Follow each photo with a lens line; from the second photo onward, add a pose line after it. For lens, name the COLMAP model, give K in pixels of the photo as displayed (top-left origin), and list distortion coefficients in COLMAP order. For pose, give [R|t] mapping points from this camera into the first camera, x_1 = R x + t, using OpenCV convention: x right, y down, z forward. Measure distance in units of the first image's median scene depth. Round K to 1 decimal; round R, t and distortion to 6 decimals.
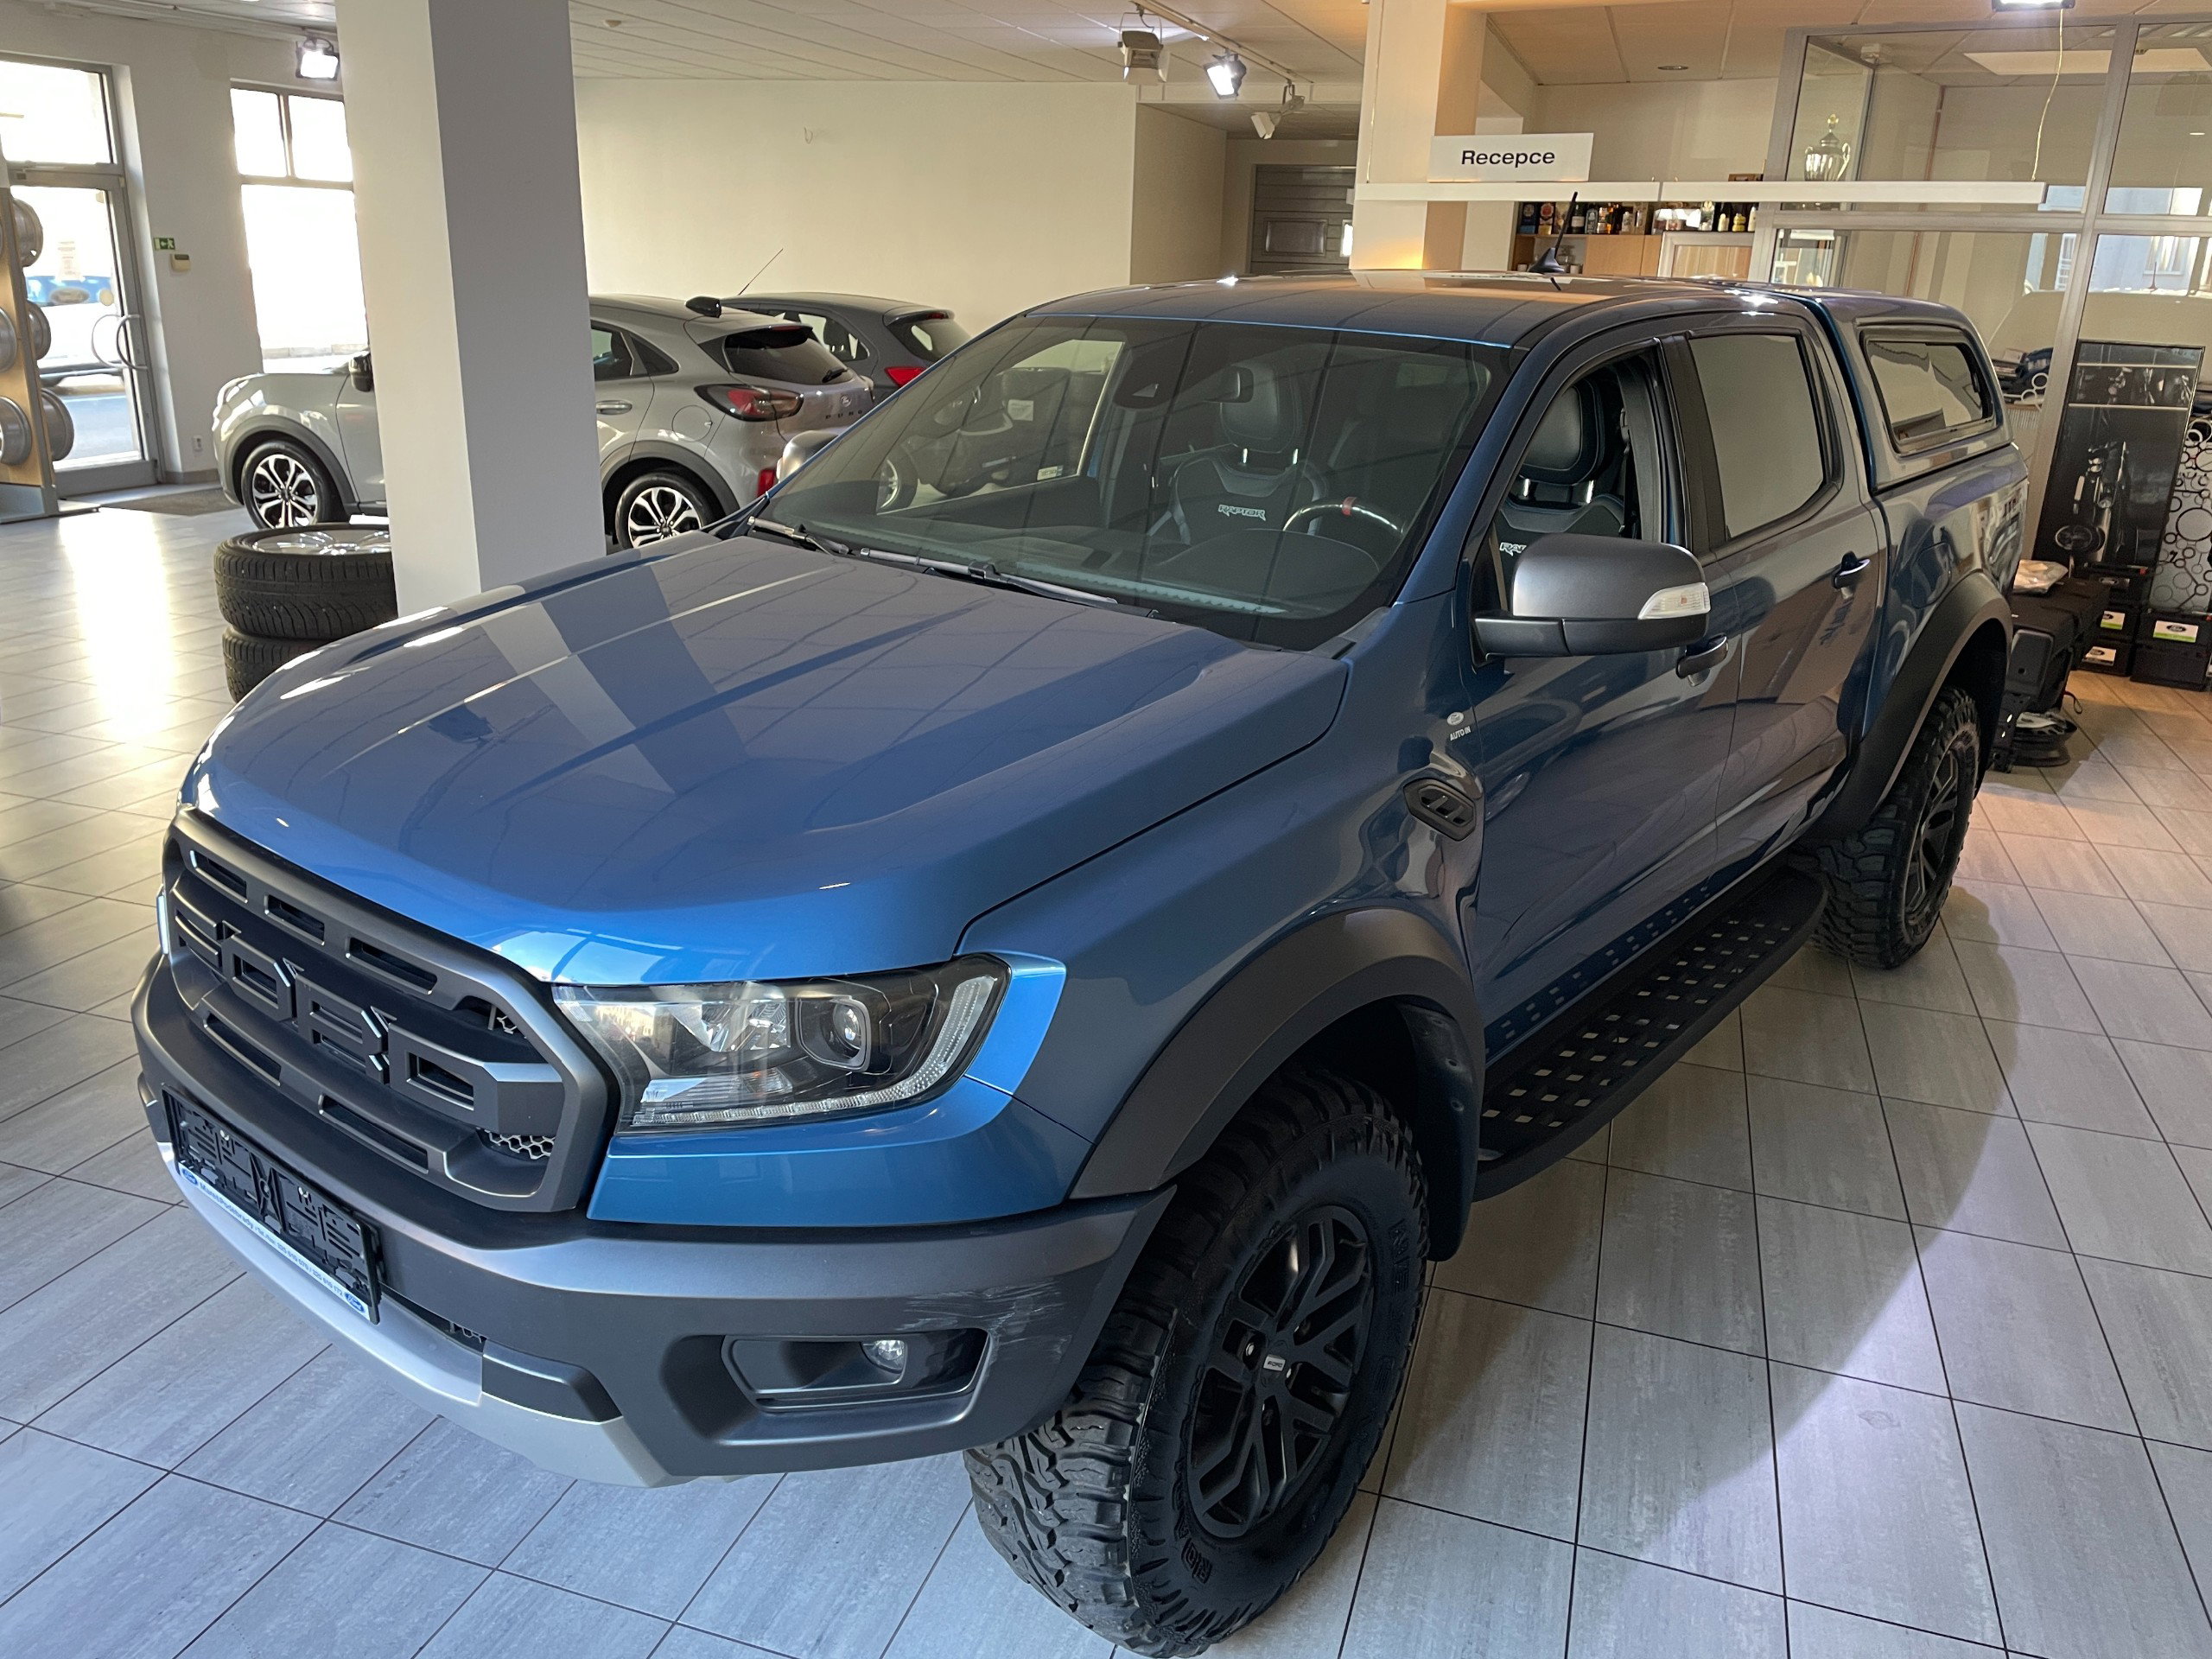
lens RADIAL K [[1680.6, 0, 1107.4], [0, 1680.6, 808.1], [0, 0, 1]] dist [0.092283, -0.116015]
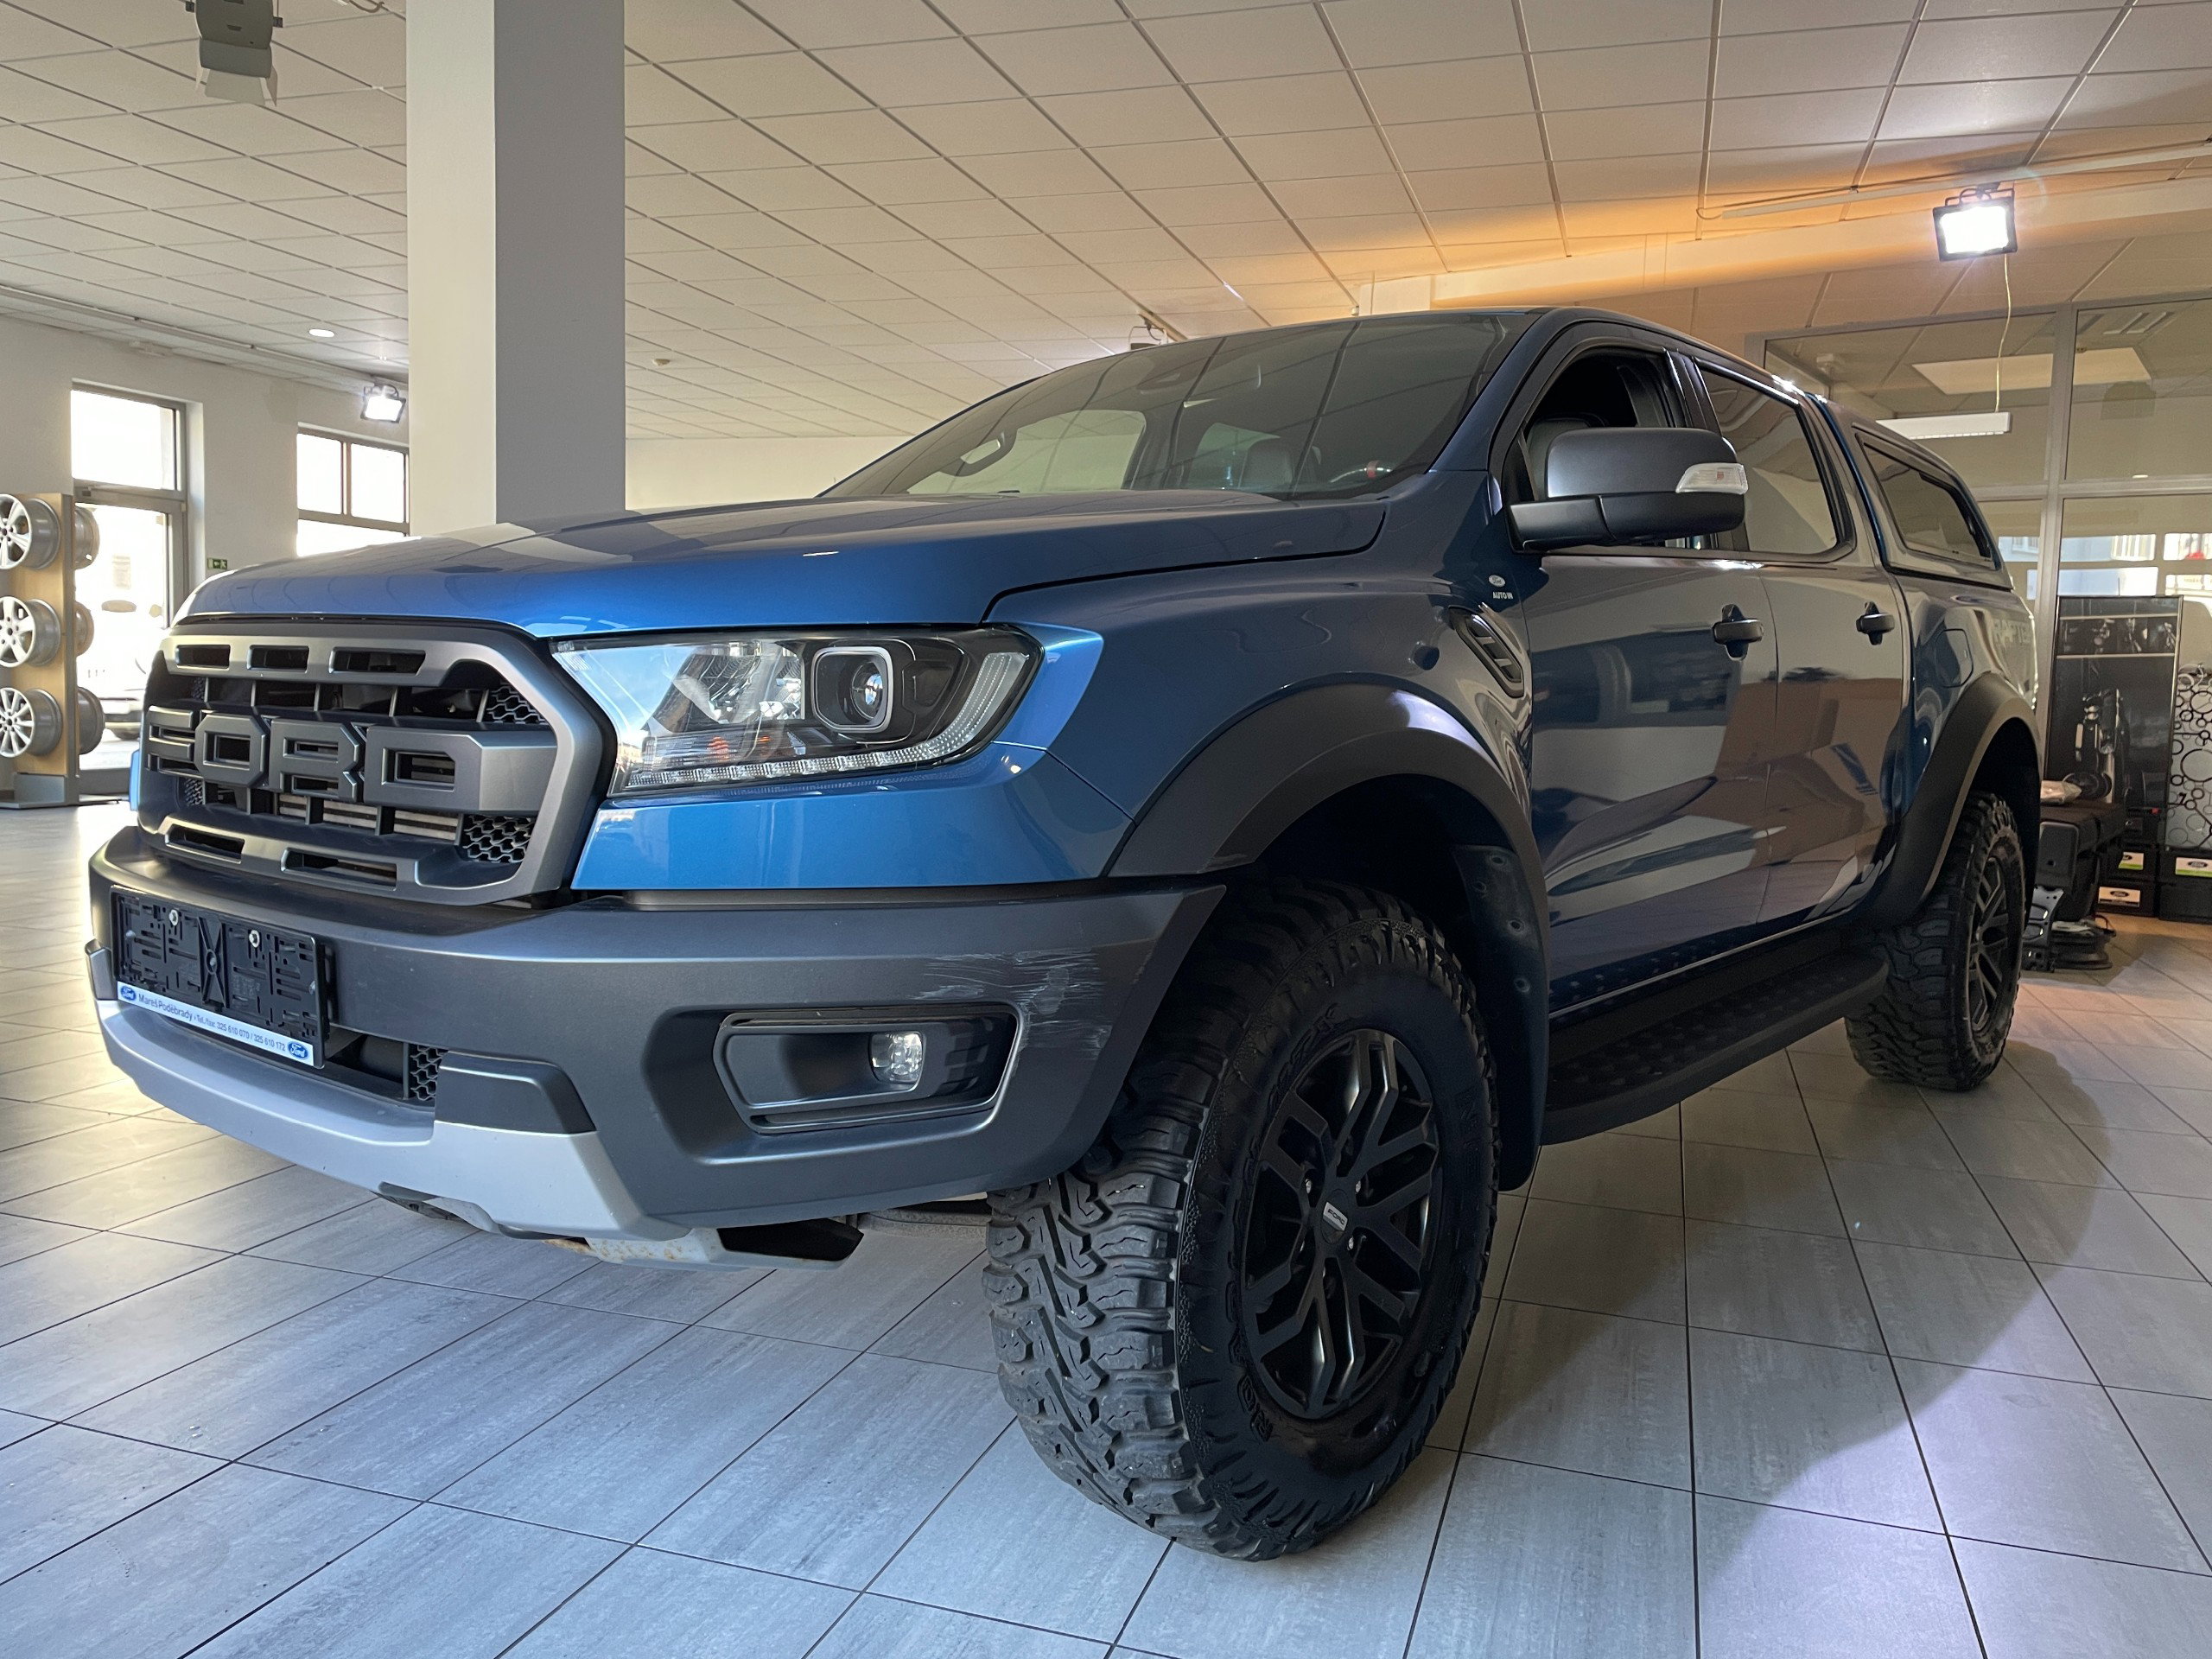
lens RADIAL K [[1680.6, 0, 1117.0], [0, 1680.6, 795.0], [0, 0, 1]] dist [0.092283, -0.116015]
pose [[0.999989, -0.004180, 0.002295, -0.014500], [0.004613, 0.969927, -0.243353, 0.299776], [-0.001209, 0.243361, 0.969935, 0.087350]]
